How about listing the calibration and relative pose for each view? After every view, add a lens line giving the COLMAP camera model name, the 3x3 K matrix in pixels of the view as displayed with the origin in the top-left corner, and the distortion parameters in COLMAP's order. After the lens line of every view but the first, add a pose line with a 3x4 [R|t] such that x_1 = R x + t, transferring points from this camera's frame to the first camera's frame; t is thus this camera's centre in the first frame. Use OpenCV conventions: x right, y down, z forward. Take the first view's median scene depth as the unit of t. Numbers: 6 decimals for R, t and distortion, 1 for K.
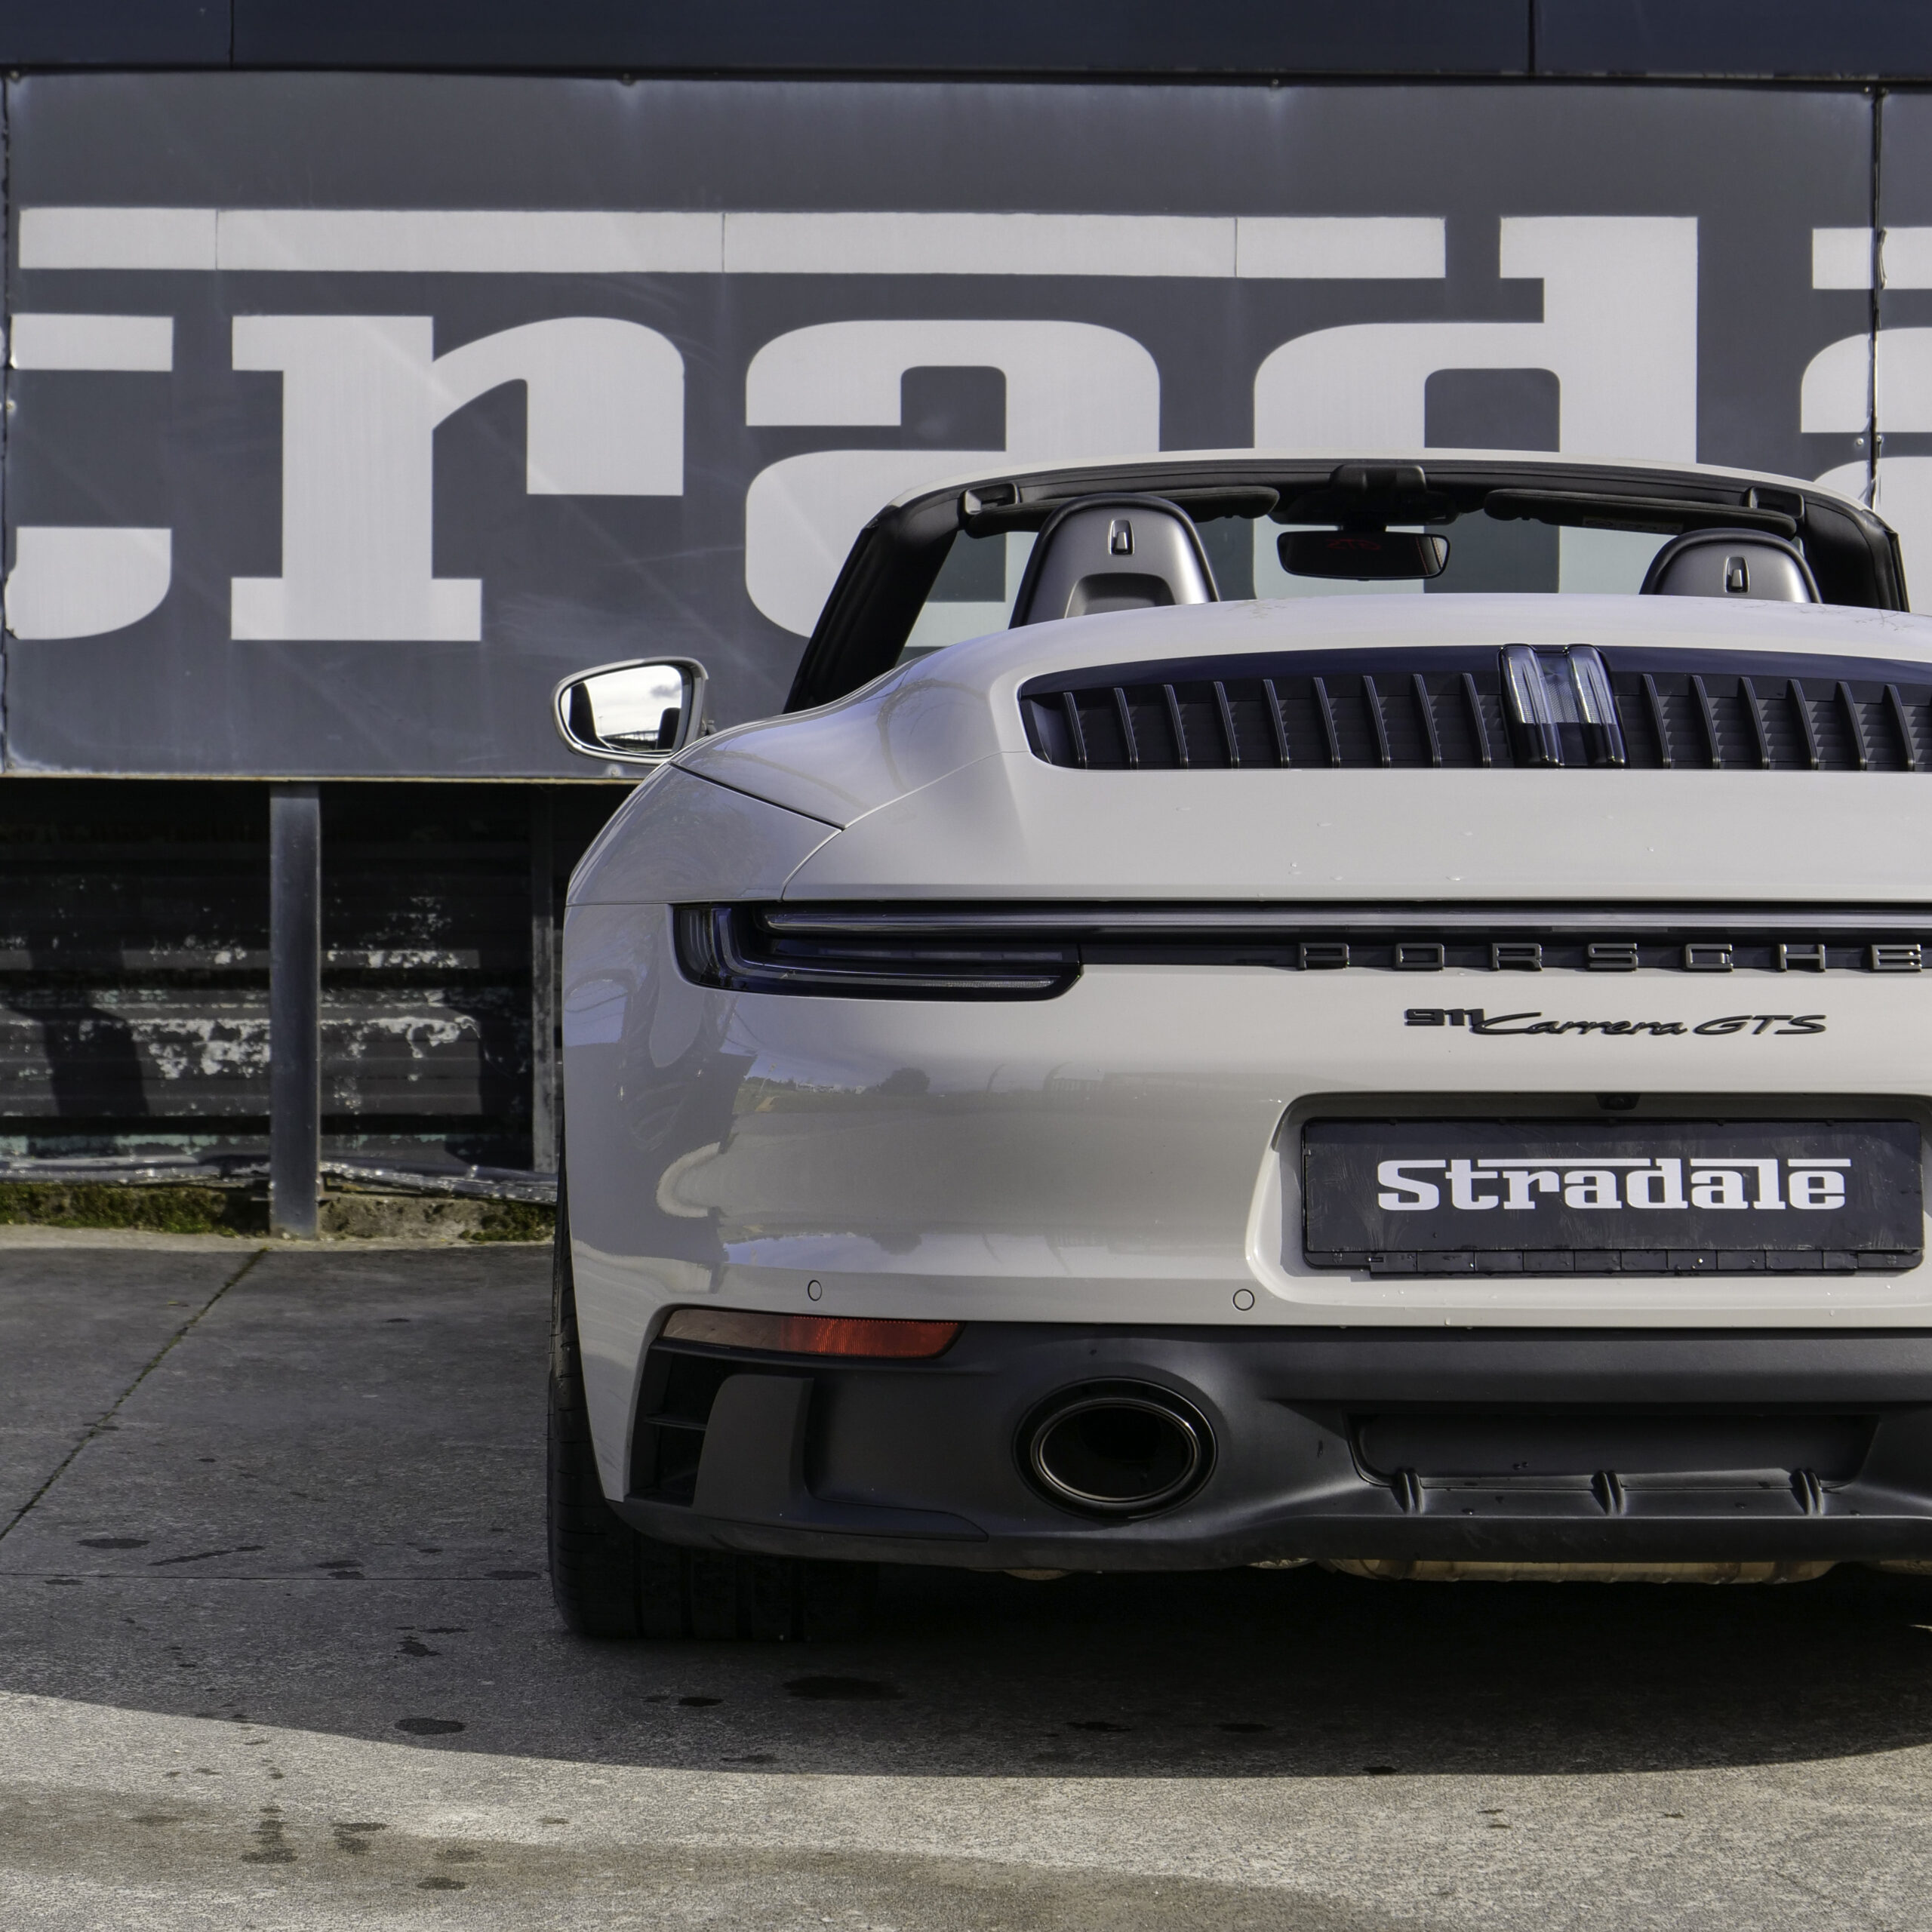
lens RADIAL K [[6082.2, 0, 870.7], [0, 6082.2, 944.5], [0, 0, 1]] dist [-0.002436, 0.060993]
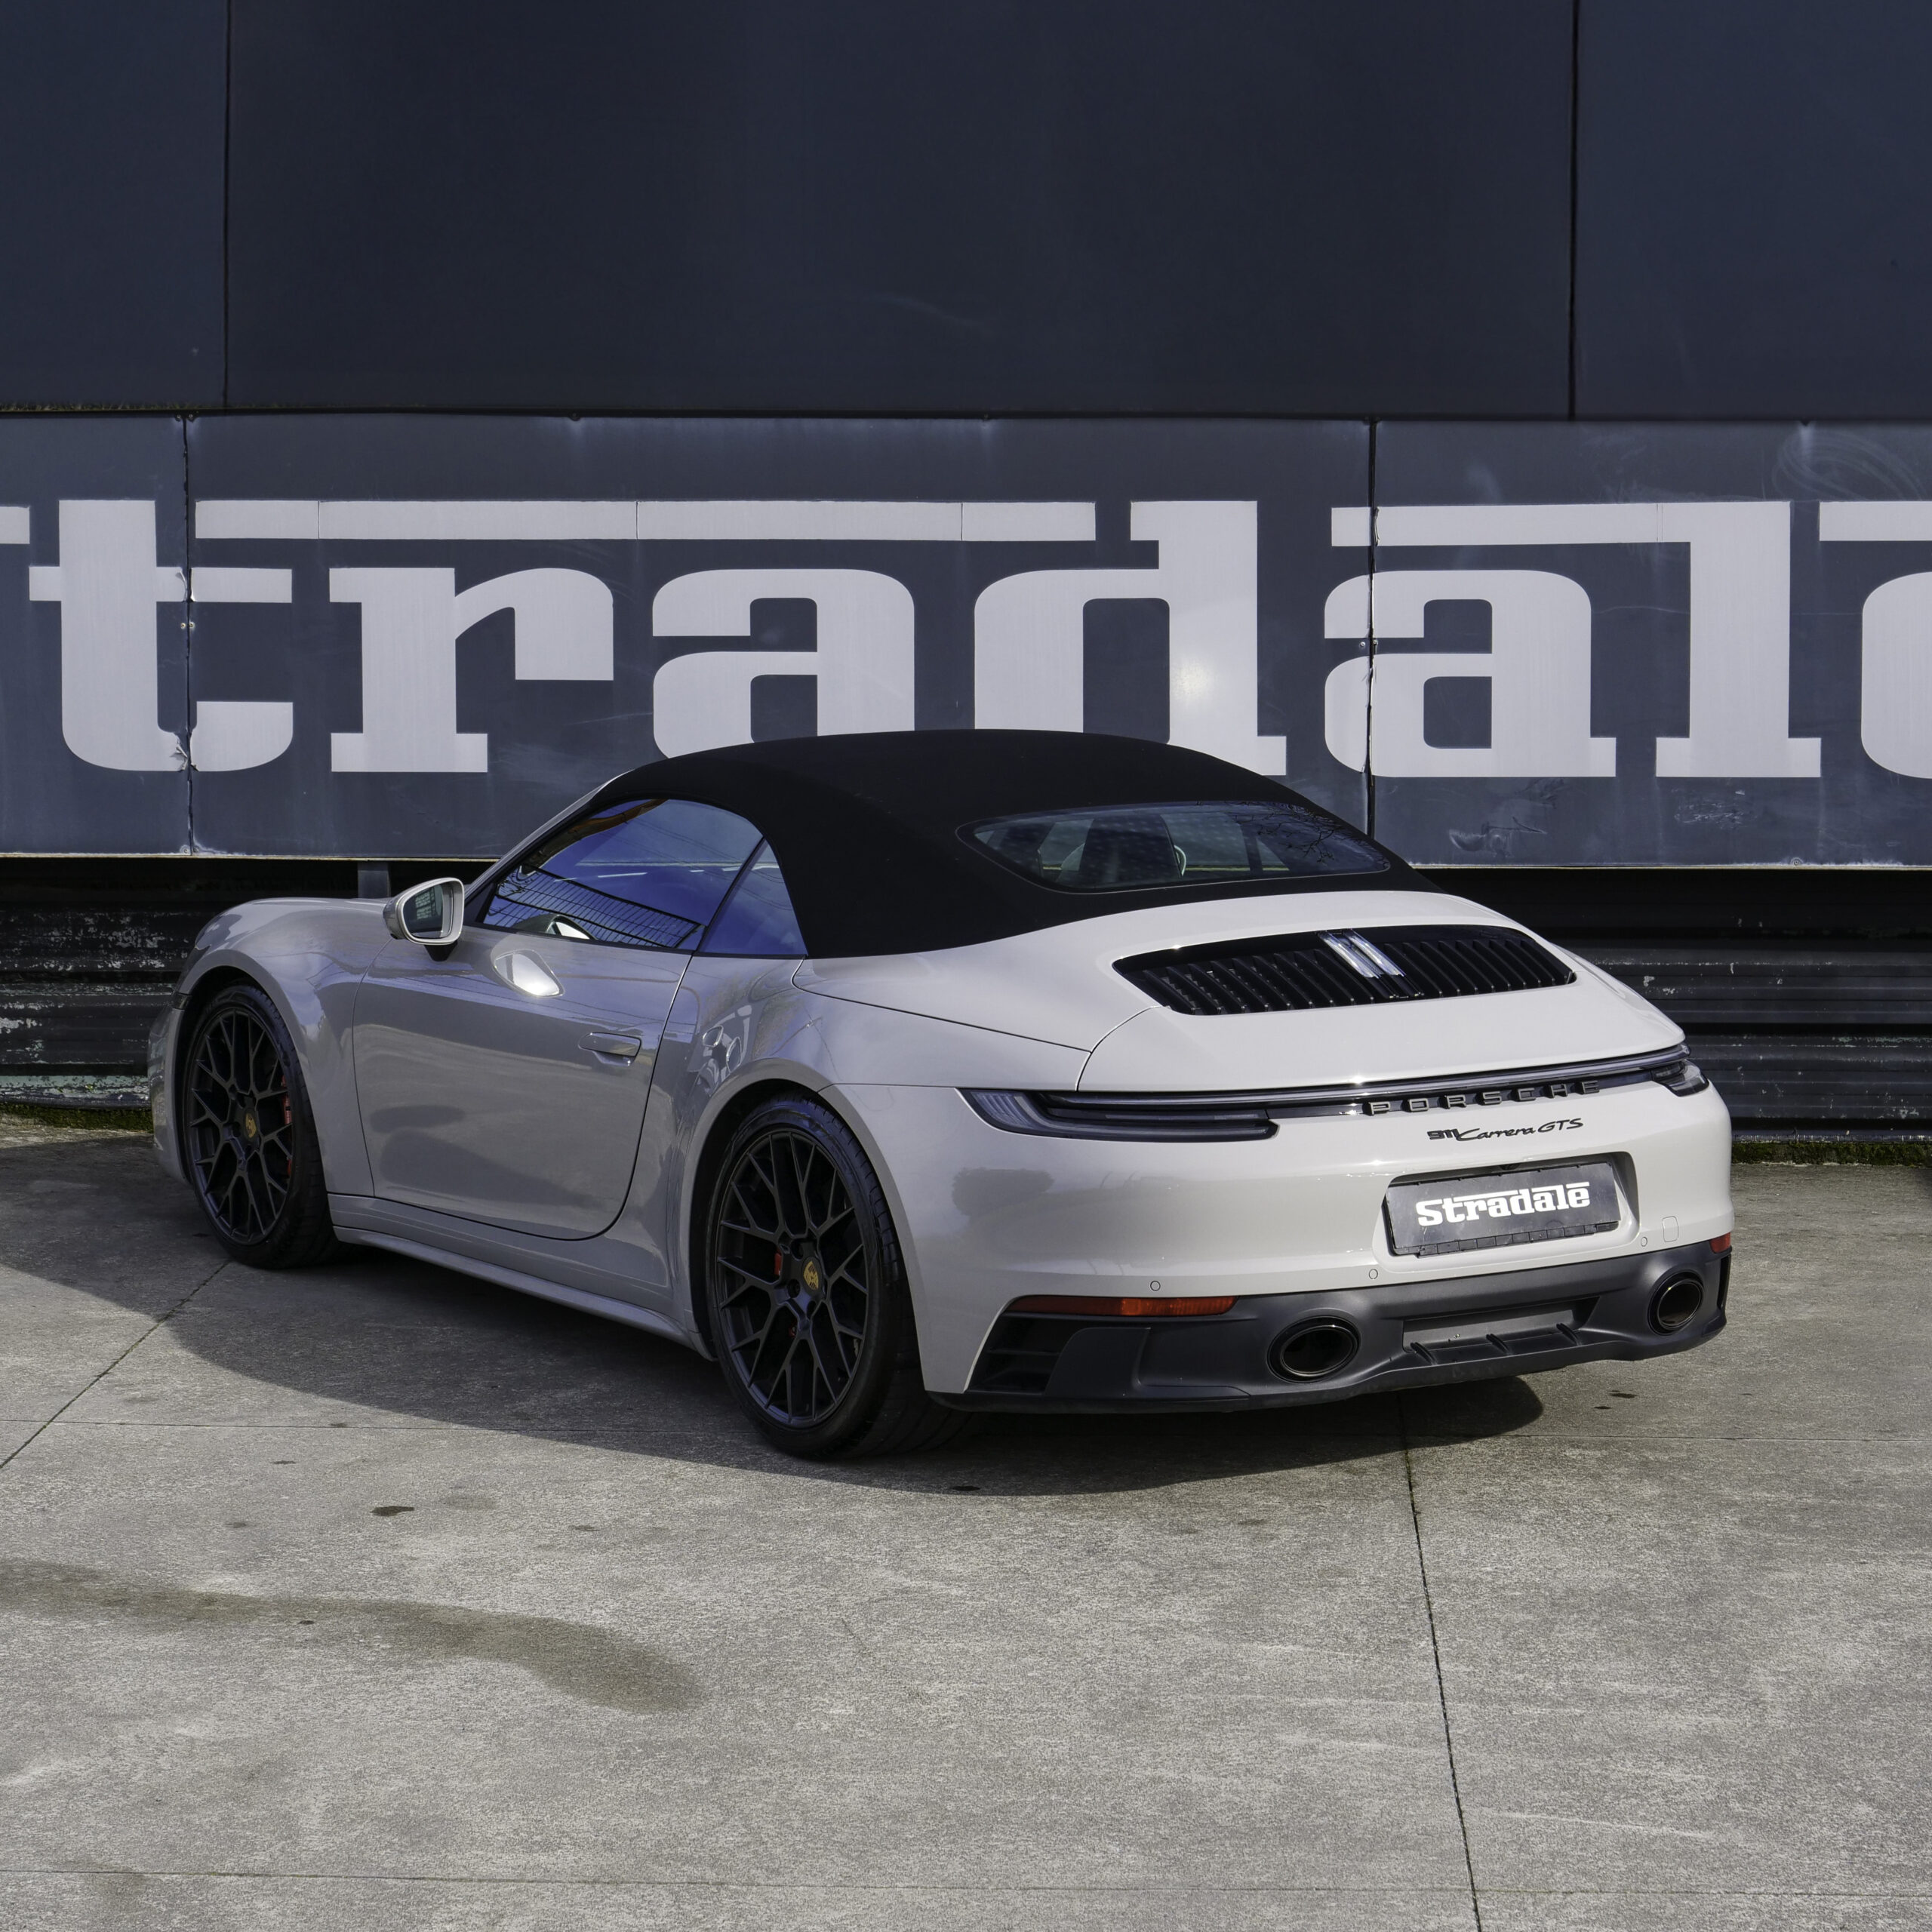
lens RADIAL K [[5420.7, 0, 883.5], [0, 5420.7, 970.2], [0, 0, 1]] dist [0.009770, -0.148800]
pose [[0.996319, 0.003204, -0.085660, 0.159912], [0.002726, 0.997612, 0.069015, -0.095778], [0.085676, -0.068995, 0.993931, -0.397862]]
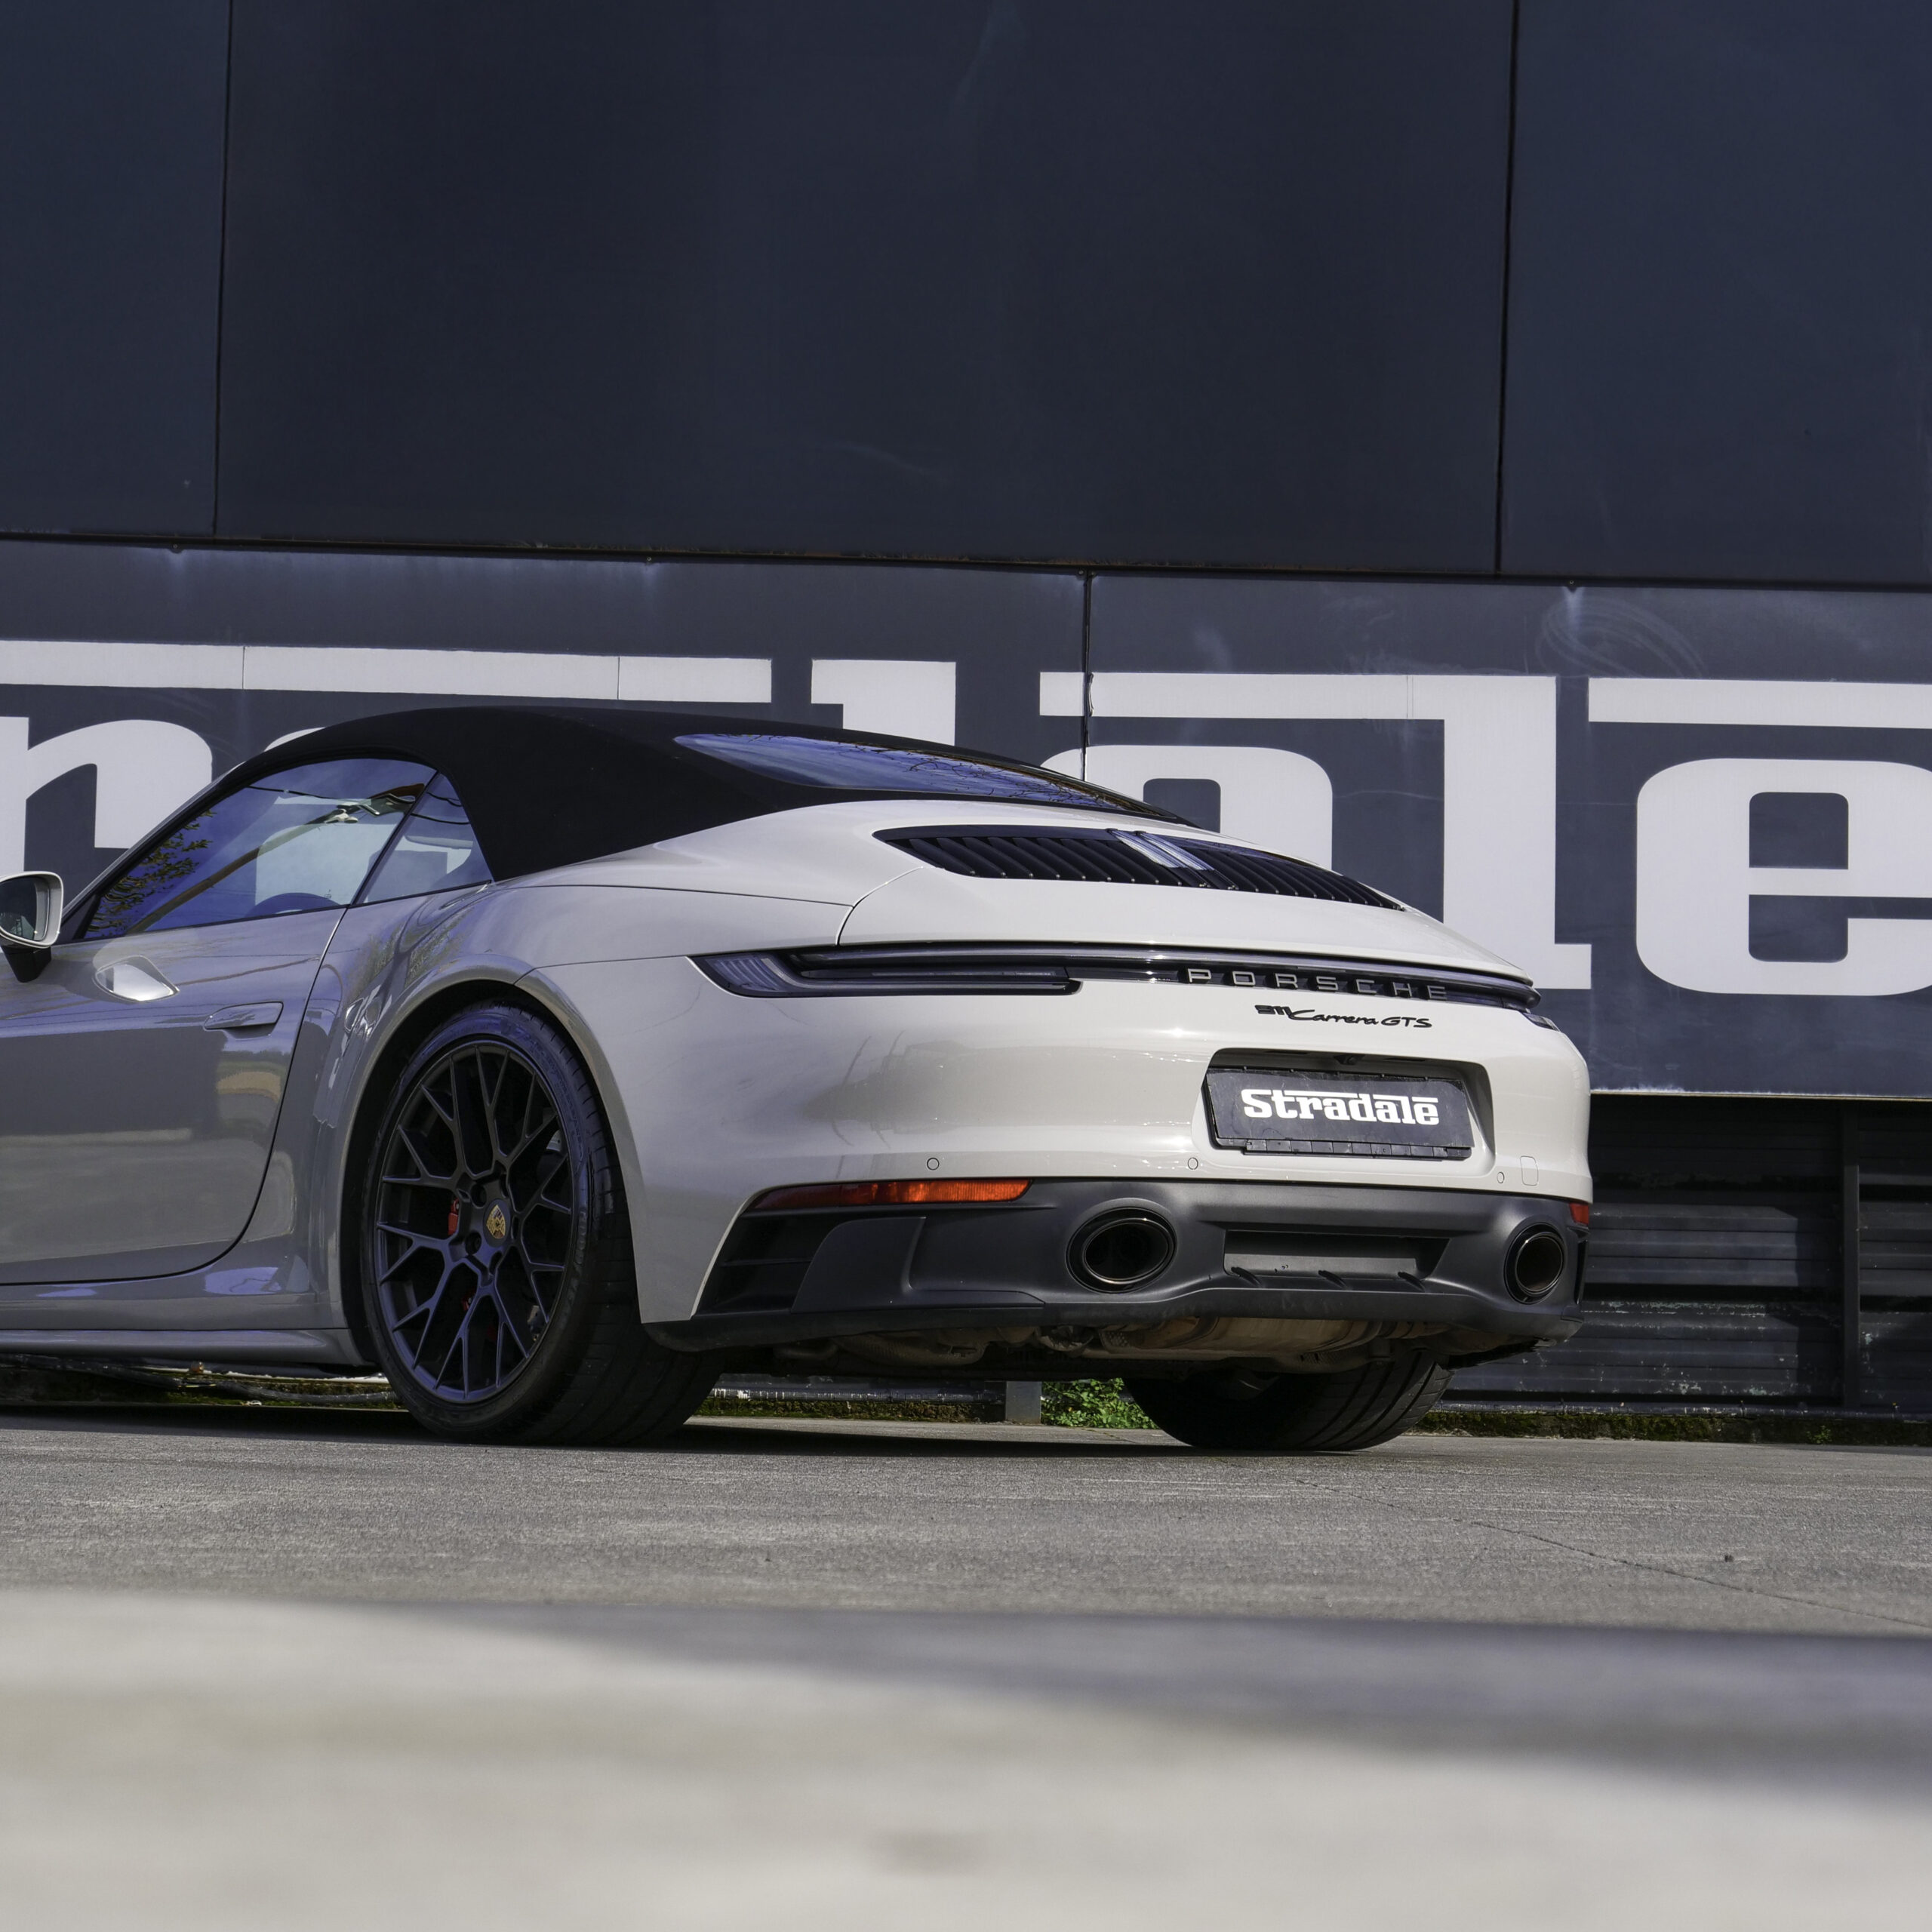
lens RADIAL K [[5763.1, 0, 874.0], [0, 5763.1, 958.2], [0, 0, 1]] dist [0.014023, -0.376508]
pose [[0.999824, 0.017580, 0.006521, 0.110169], [-0.016690, 0.992891, -0.117849, 0.099839], [-0.008547, 0.117719, 0.993010, -0.280517]]
